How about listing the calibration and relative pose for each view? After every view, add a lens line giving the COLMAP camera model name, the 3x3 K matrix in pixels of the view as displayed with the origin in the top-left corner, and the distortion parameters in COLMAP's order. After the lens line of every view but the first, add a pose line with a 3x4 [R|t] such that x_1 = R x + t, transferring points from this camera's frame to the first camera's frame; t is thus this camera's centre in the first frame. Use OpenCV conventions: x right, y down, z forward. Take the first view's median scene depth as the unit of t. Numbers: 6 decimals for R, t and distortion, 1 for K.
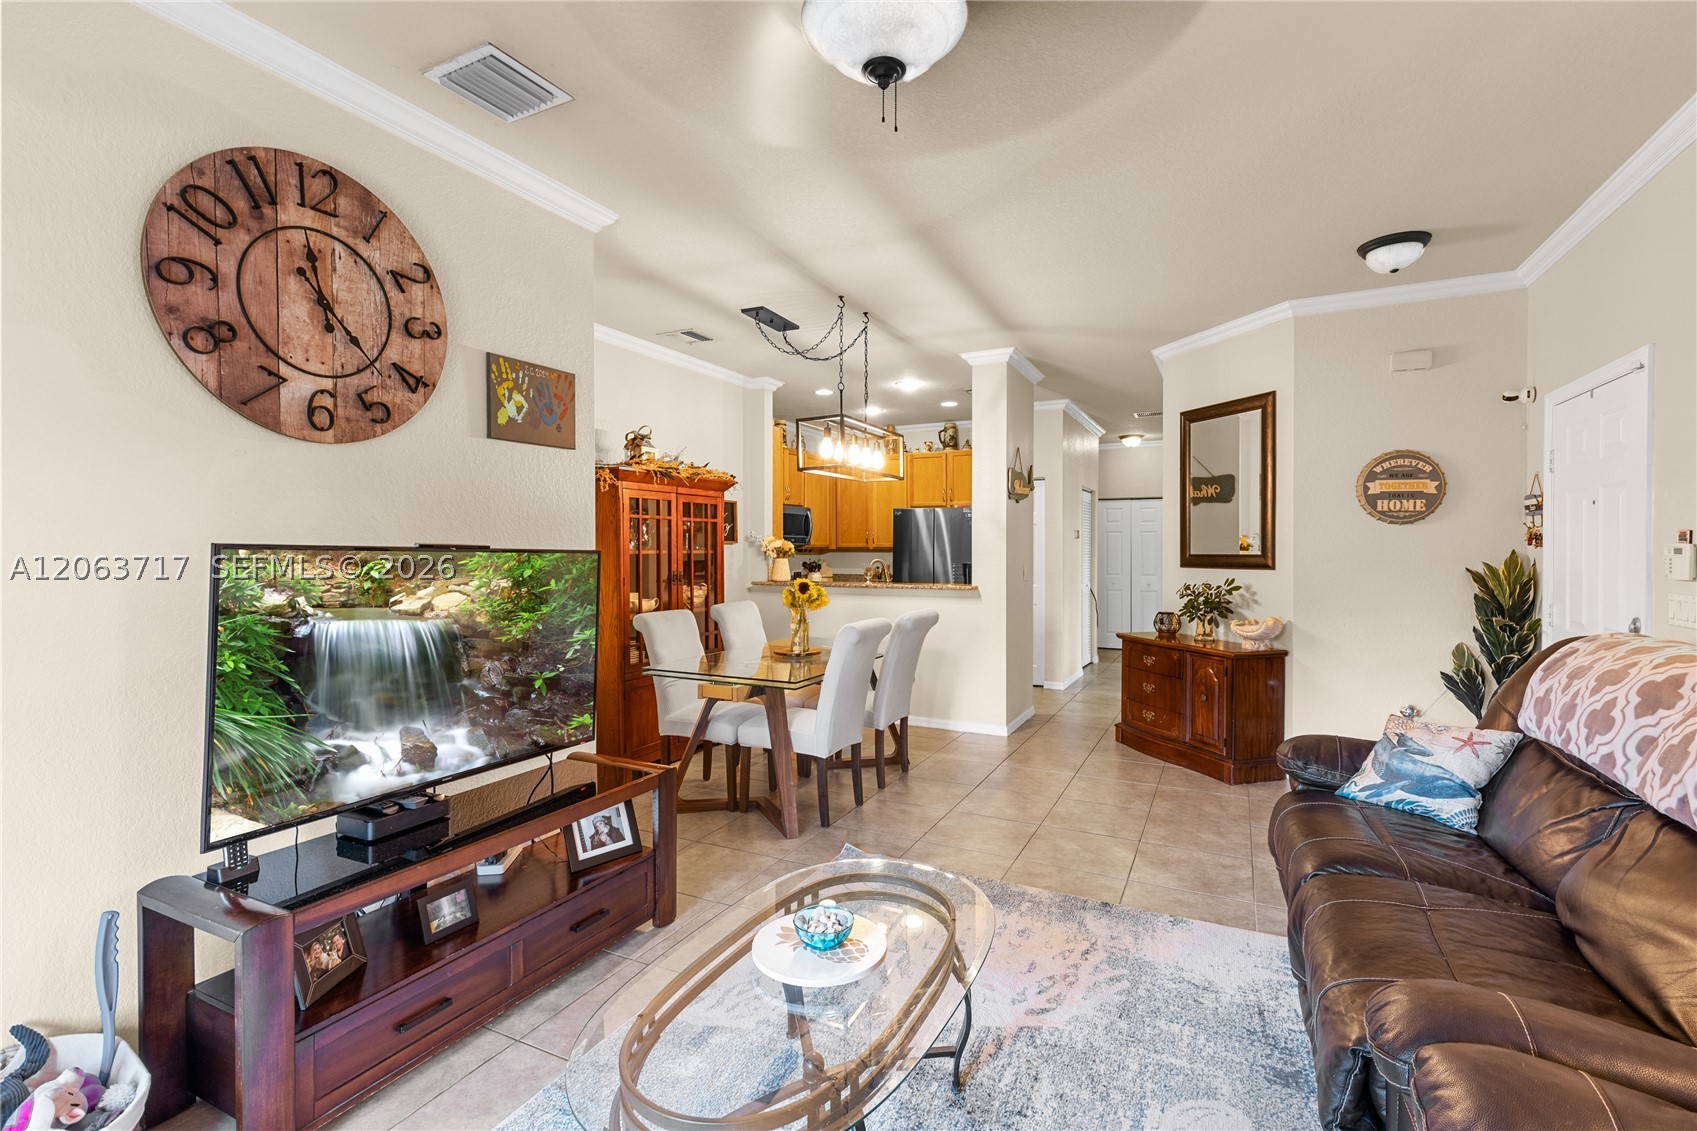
lens RADIAL K [[770.2, 0, 846.2], [0, 770.2, 556.8], [0, 0, 1]] dist [0.002704, -0.000611]
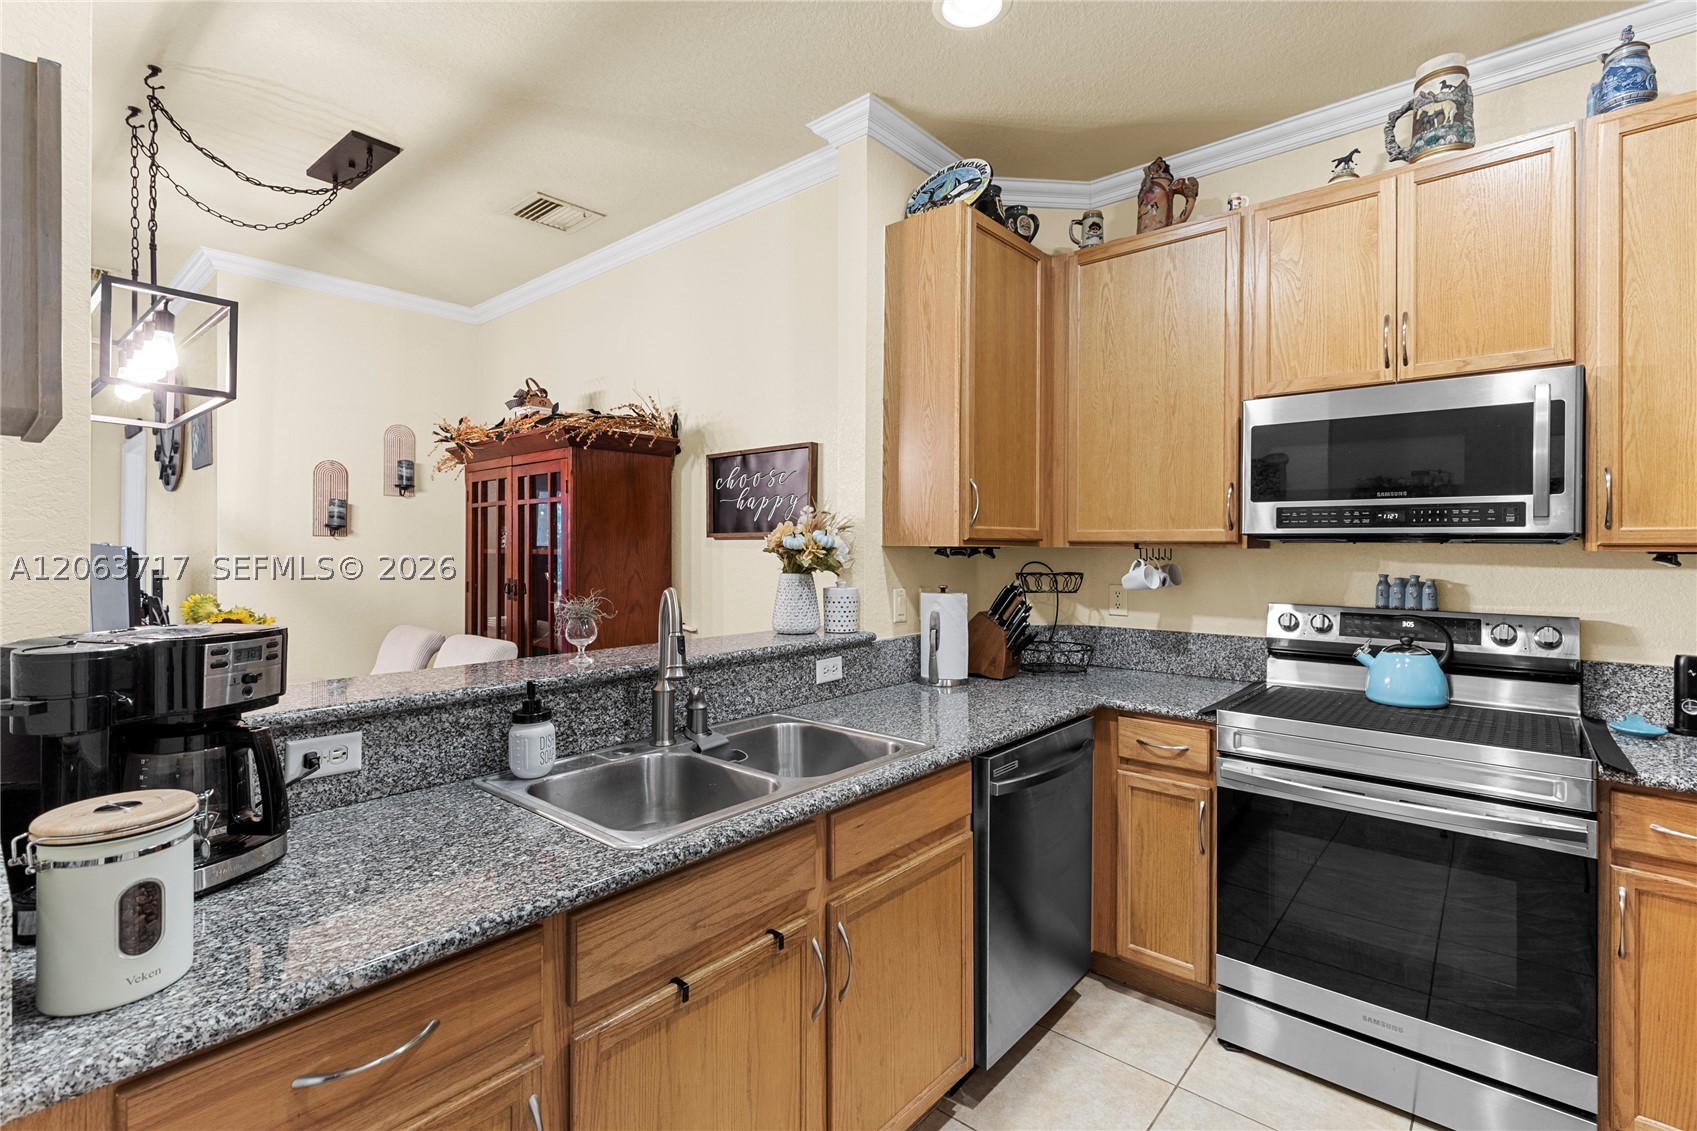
lens RADIAL K [[770.2, 0, 860.8], [0, 770.2, 543.2], [0, 0, 1]] dist [0.002704, -0.000611]
pose [[-0.237417, -0.002477, -0.971405, 0.211902], [-0.011115, 0.999938, 0.000167, -0.010559], [0.971344, 0.010837, -0.237430, 0.841873]]
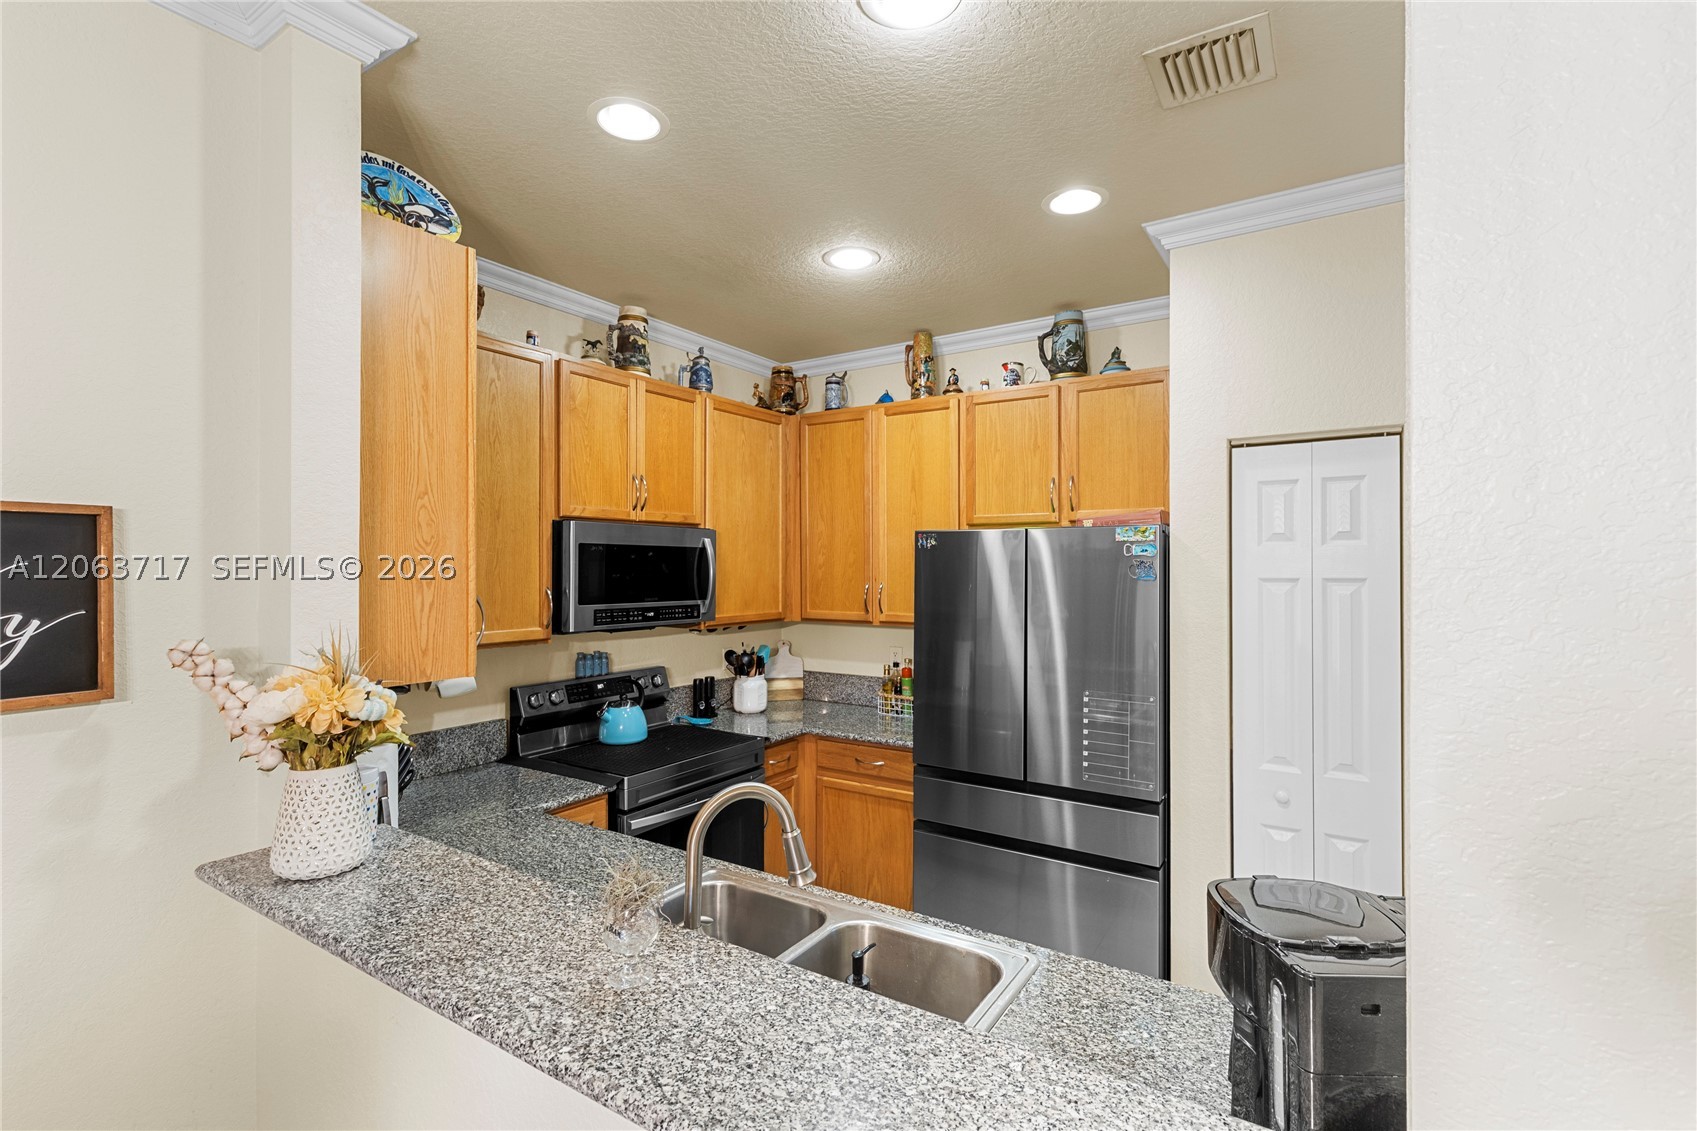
lens RADIAL K [[770.2, 0, 847.3], [0, 770.2, 567.4], [0, 0, 1]] dist [0.002704, -0.000611]
pose [[0.994008, -0.002991, -0.109264, 0.065426], [0.002072, 0.999961, -0.008529, -0.039658], [0.109285, 0.008252, 0.993976, 0.596325]]
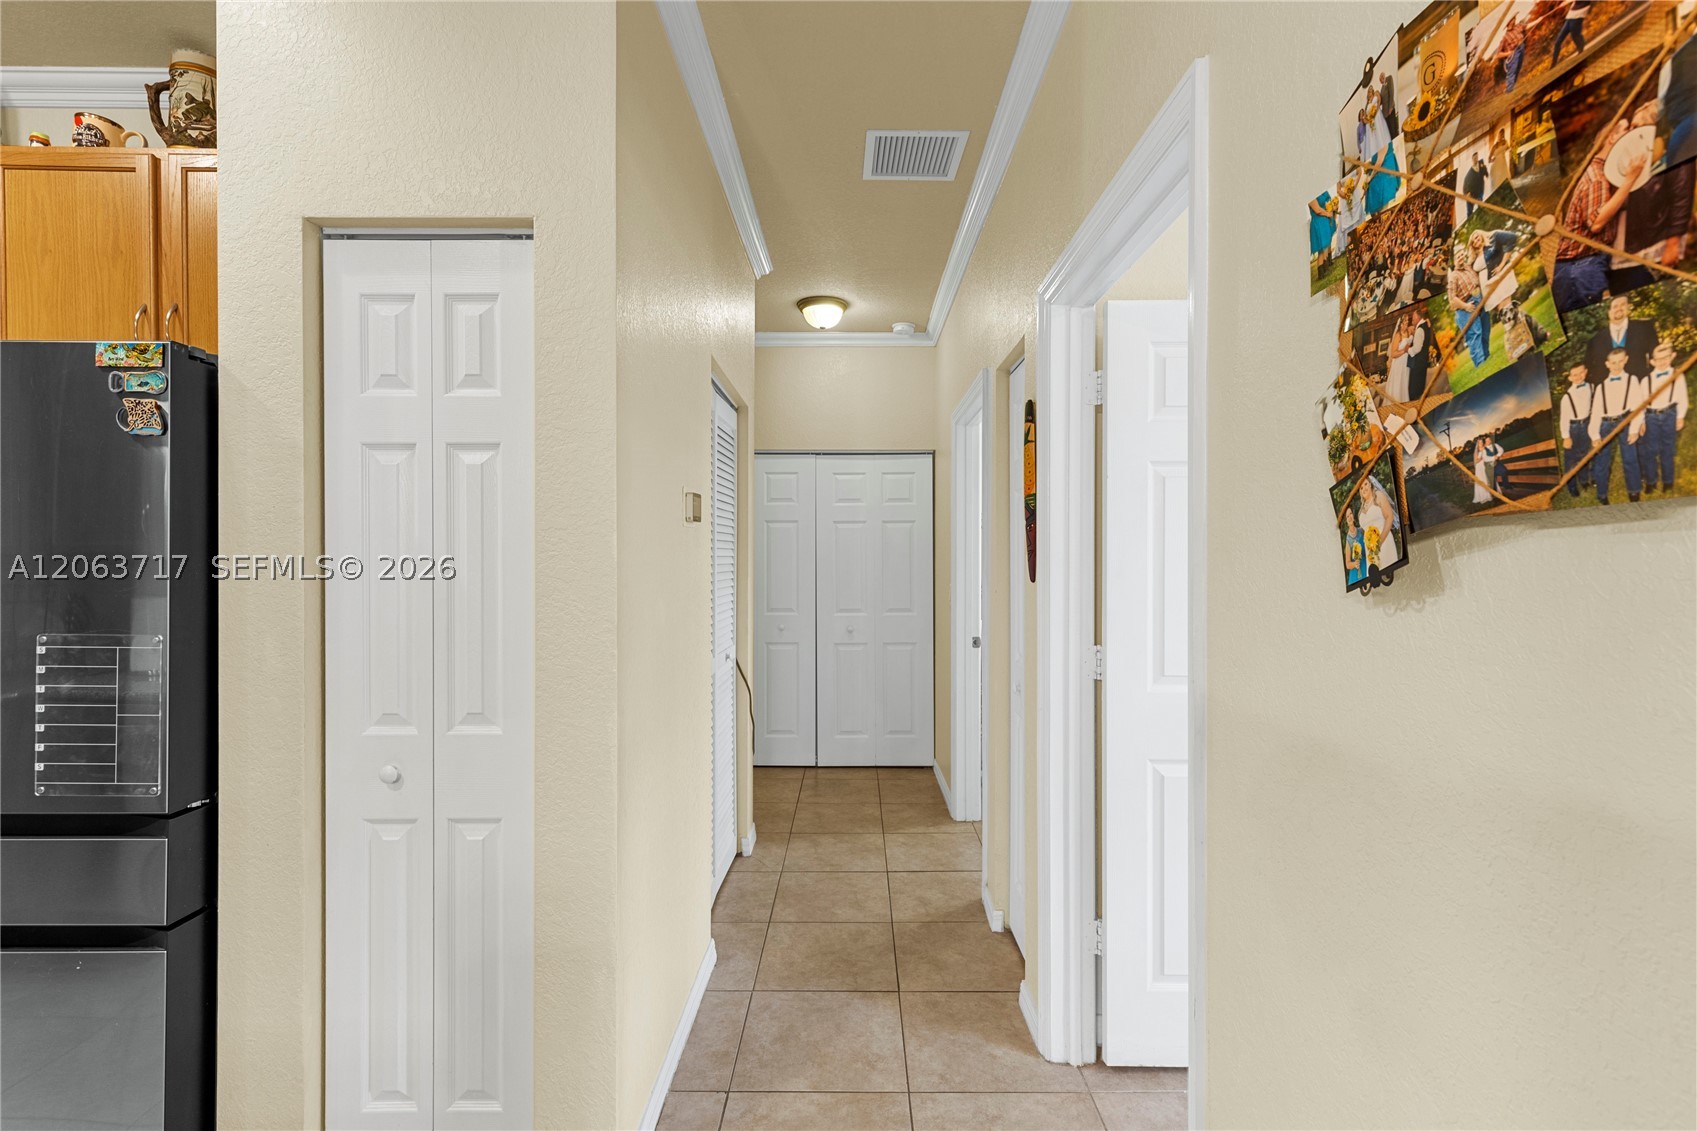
lens RADIAL K [[770.2, 0, 857.5], [0, 770.2, 558.2], [0, 0, 1]] dist [0.002704, -0.000611]
pose [[0.891509, -0.001500, 0.453000, 0.213136], [0.005779, 0.999951, -0.008063, -0.006557], [-0.452965, 0.009806, 0.891474, 0.680350]]
